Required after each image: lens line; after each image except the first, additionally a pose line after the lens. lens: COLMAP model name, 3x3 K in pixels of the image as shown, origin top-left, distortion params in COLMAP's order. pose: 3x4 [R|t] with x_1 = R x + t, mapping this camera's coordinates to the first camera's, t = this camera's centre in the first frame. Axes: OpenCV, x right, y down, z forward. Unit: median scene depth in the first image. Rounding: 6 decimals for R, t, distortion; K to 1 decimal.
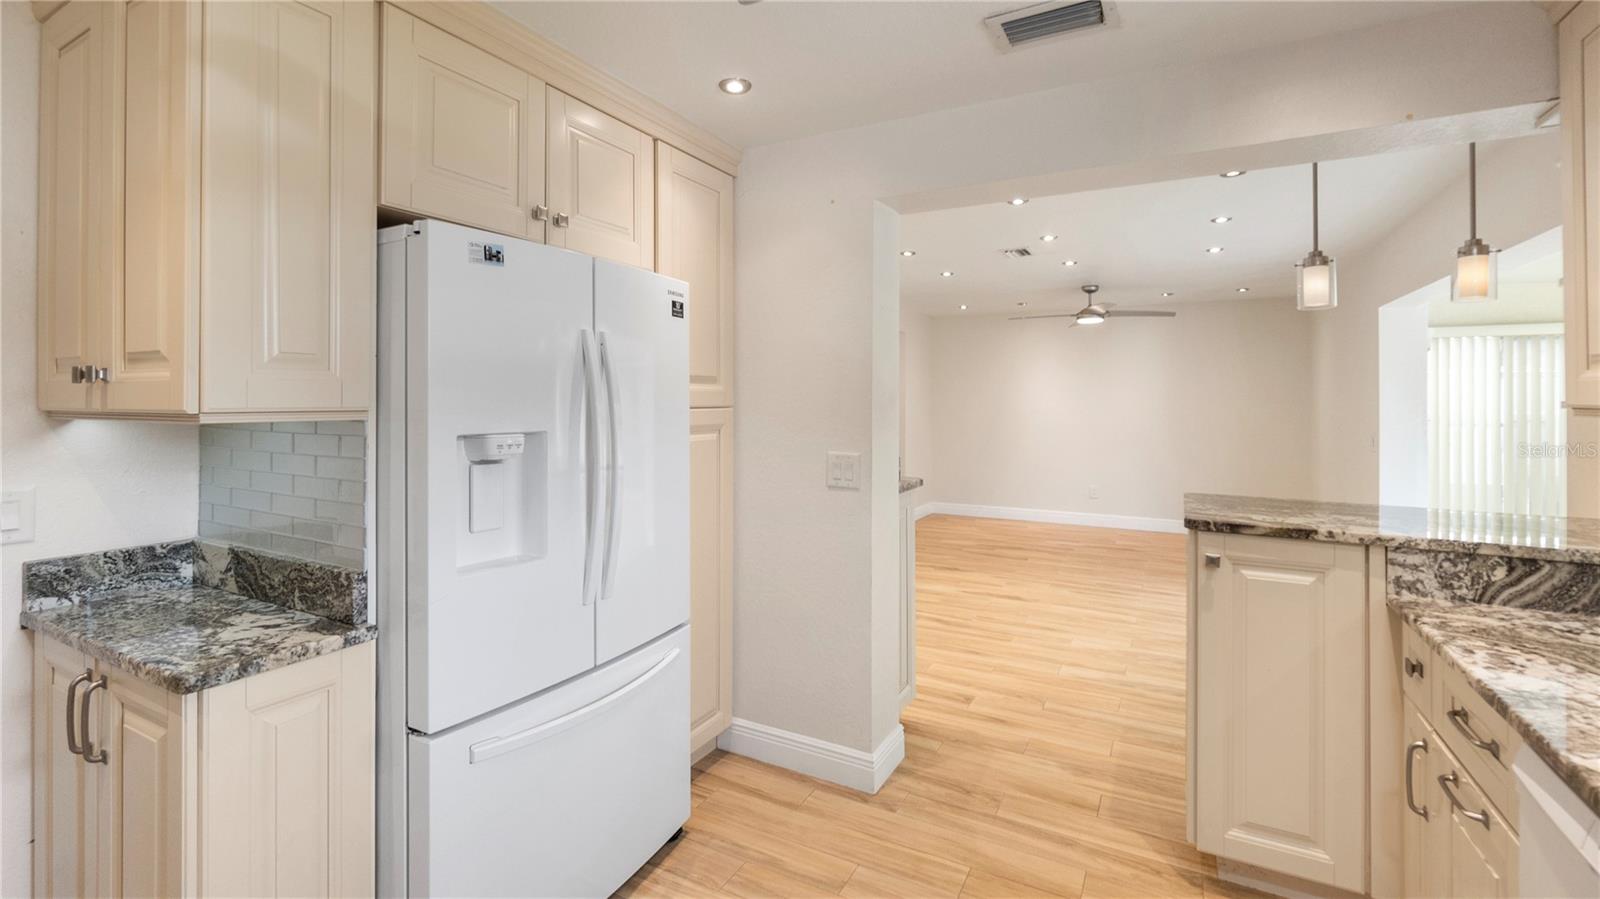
lens RADIAL K [[703.9, 0, 789.2], [0, 703.9, 396.6], [0, 0, 1]] dist [-0.000332, 0.000383]
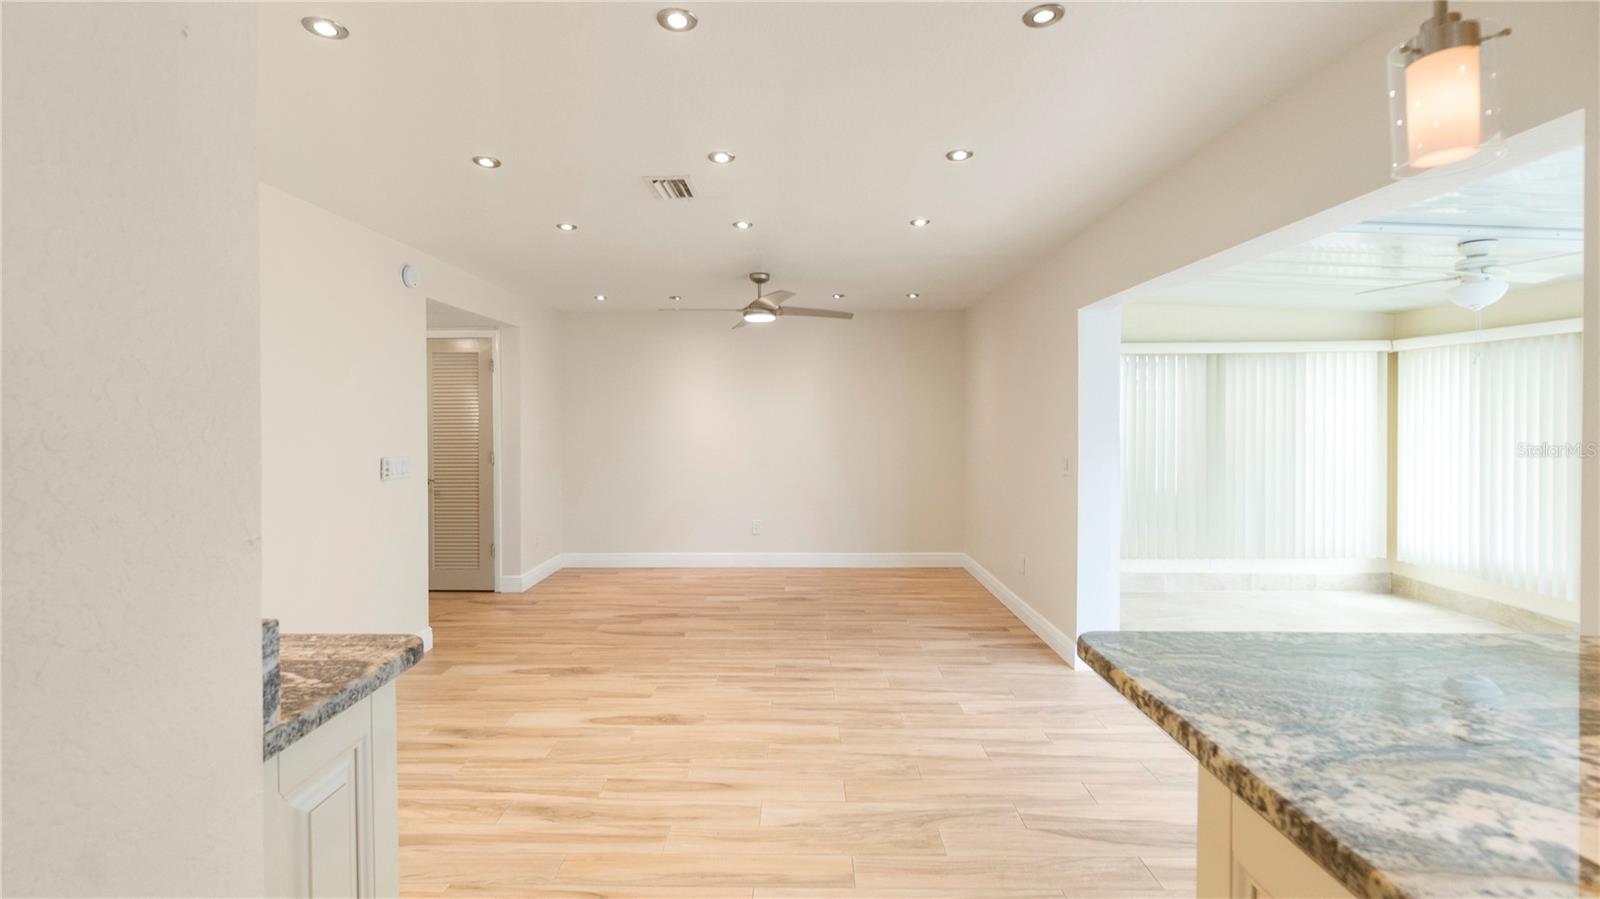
lens RADIAL K [[688.8, 0, 793.2], [0, 688.8, 419.4], [0, 0, 1]] dist [-0.000241, 0.000530]
pose [[0.880054, -0.003451, 0.474862, 0.310560], [0.002967, 0.999994, 0.001768, 0.012812], [-0.474865, -0.000147, 0.880059, 0.998783]]
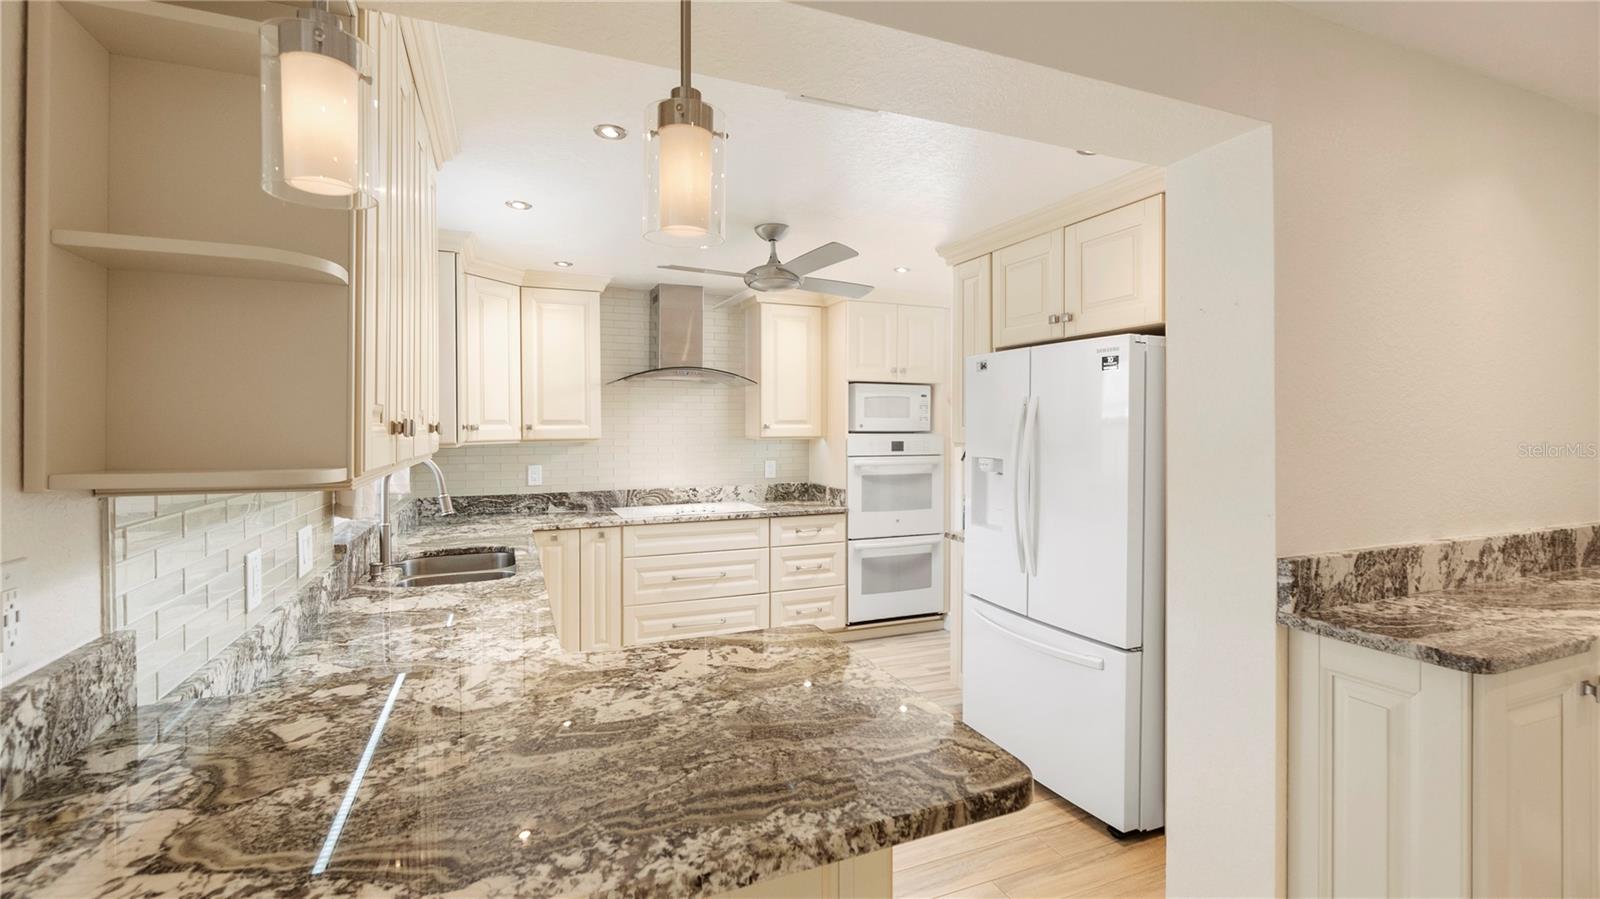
lens RADIAL K [[685.0, 0, 789.6], [0, 685.0, 431.1], [0, 0, 1]] dist [-0.006522, 0.000432]
pose [[-0.622555, 0.003956, -0.782566, 1.213368], [0.001082, 0.999991, 0.004195, -0.026109], [0.782575, 0.001765, -0.622554, 1.531316]]
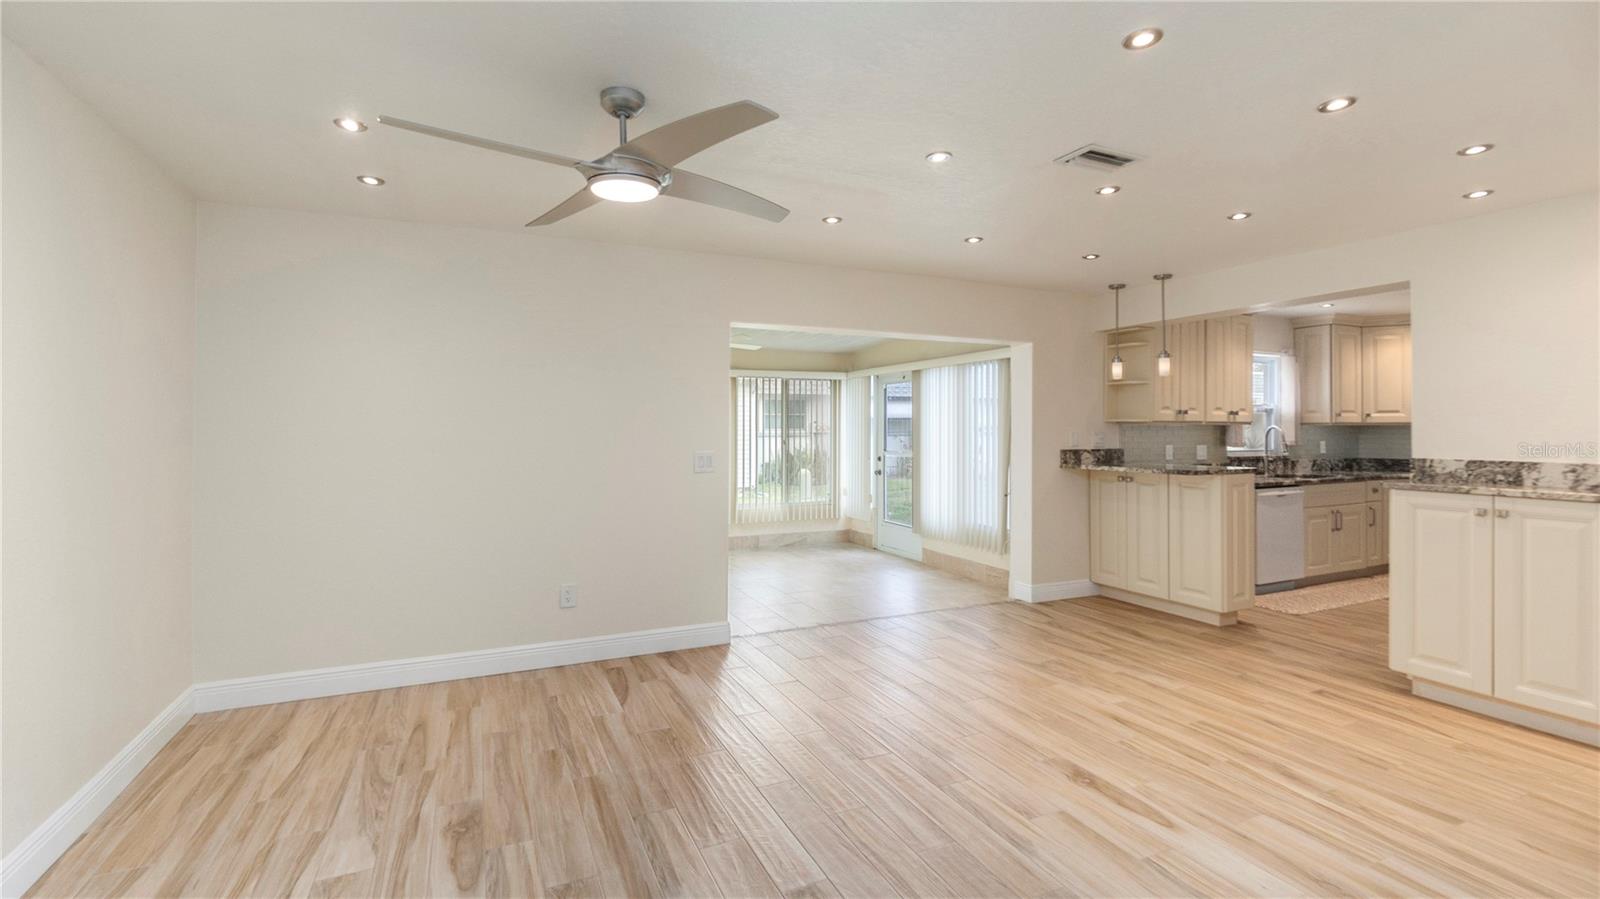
lens RADIAL K [[688.8, 0, 793.2], [0, 688.8, 419.4], [0, 0, 1]] dist [-0.000241, 0.000530]
pose [[-0.805064, 0.005420, 0.593163, 0.485368], [-0.003050, 0.999907, -0.013277, 0.048975], [-0.593180, -0.012498, -0.804973, 4.128076]]
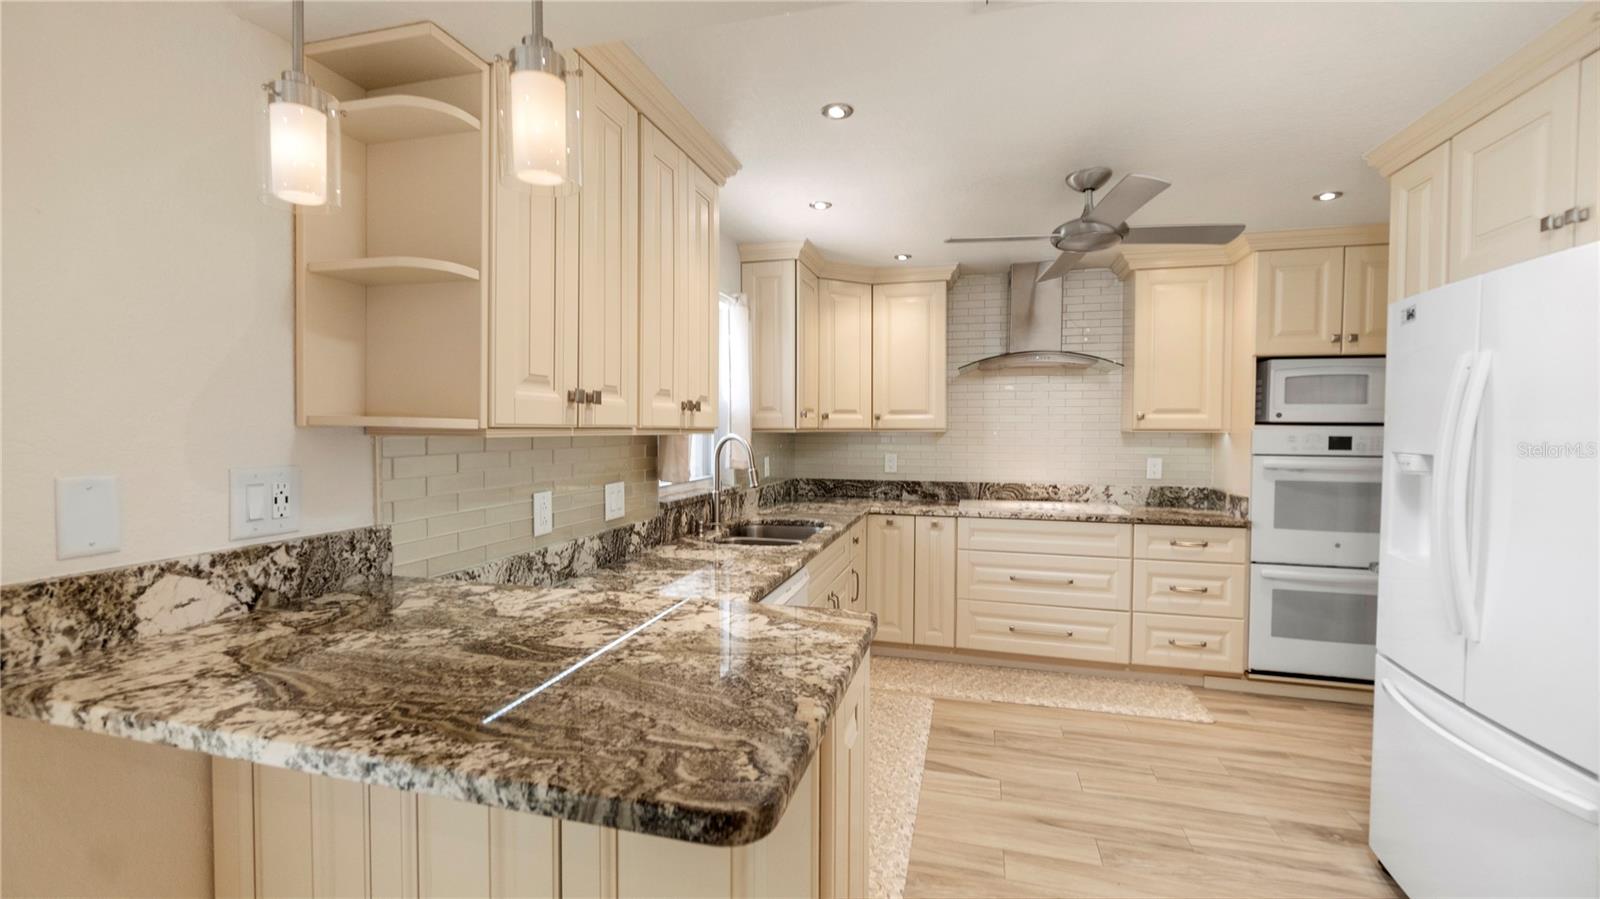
lens RADIAL K [[677.7, 0, 789.8], [0, 677.7, 444.3], [0, 0, 1]] dist [-0.005949, 0.000085]
pose [[-0.972565, -0.001217, -0.232629, 0.842494], [-0.006612, 0.999727, 0.022415, 0.014092], [0.232539, 0.023338, -0.972307, 1.688620]]
